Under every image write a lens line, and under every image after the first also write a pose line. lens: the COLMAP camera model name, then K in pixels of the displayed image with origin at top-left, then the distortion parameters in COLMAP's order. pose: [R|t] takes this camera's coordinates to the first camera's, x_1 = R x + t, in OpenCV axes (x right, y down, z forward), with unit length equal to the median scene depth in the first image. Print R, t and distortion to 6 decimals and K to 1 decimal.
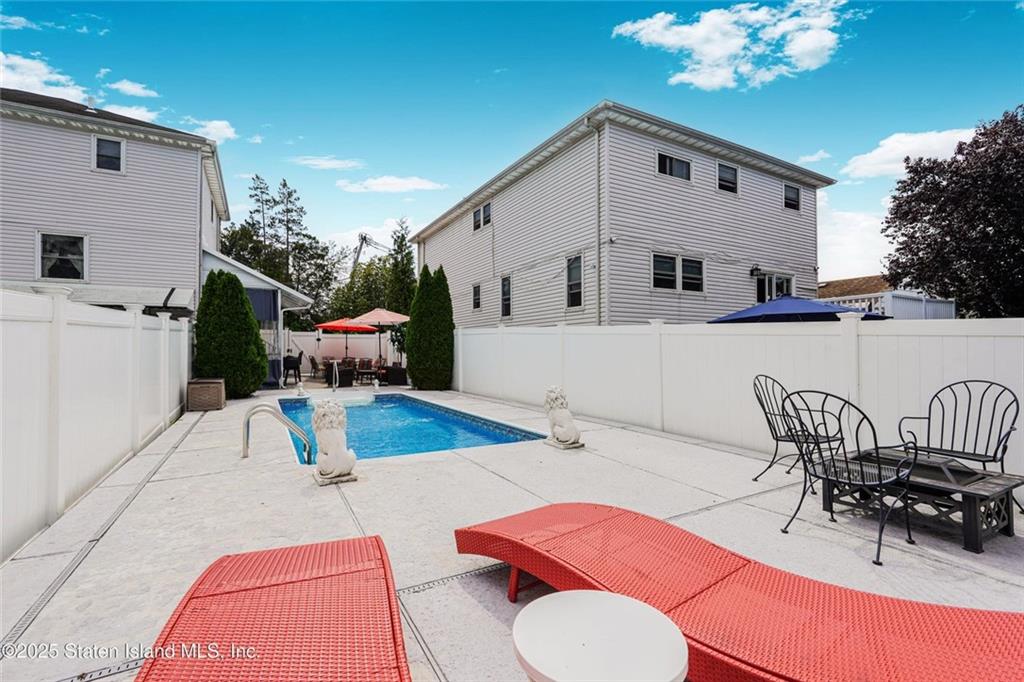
lens RADIAL K [[453.0, 0, 512.0], [0, 453.0, 341.0], [0, 0, 1]] dist [-0.004205, -0.000320]
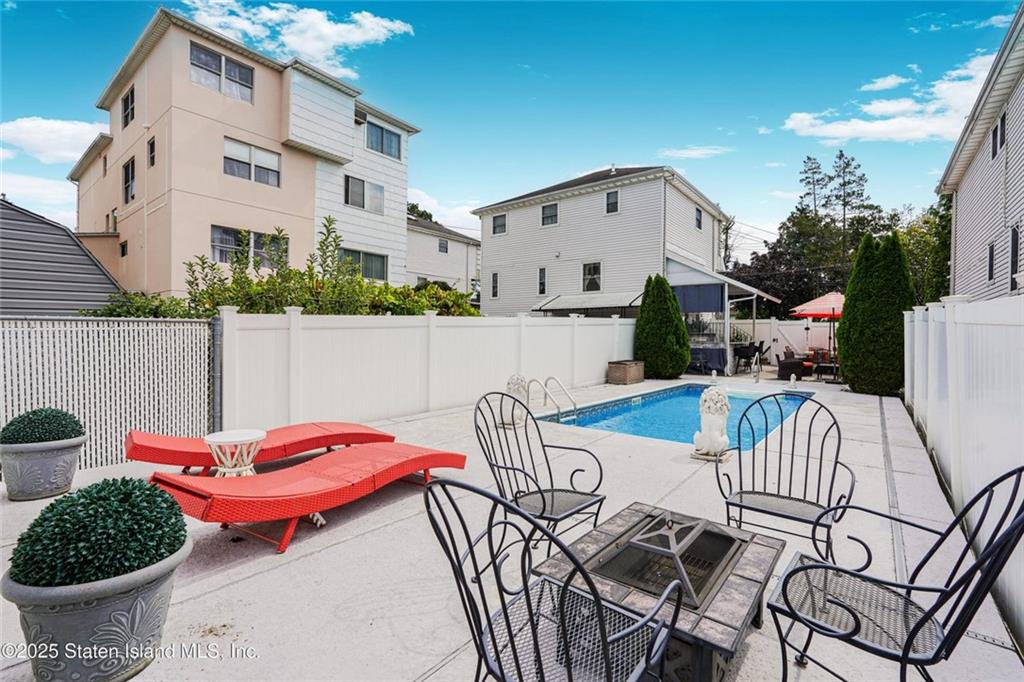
lens RADIAL K [[453.0, 0, 512.0], [0, 453.0, 341.0], [0, 0, 1]] dist [-0.004205, -0.000320]
pose [[0.386362, 0.019924, -0.922132, 0.193219], [0.007333, 0.999669, 0.024671, -0.004565], [0.922318, -0.016294, 0.386088, 0.082970]]
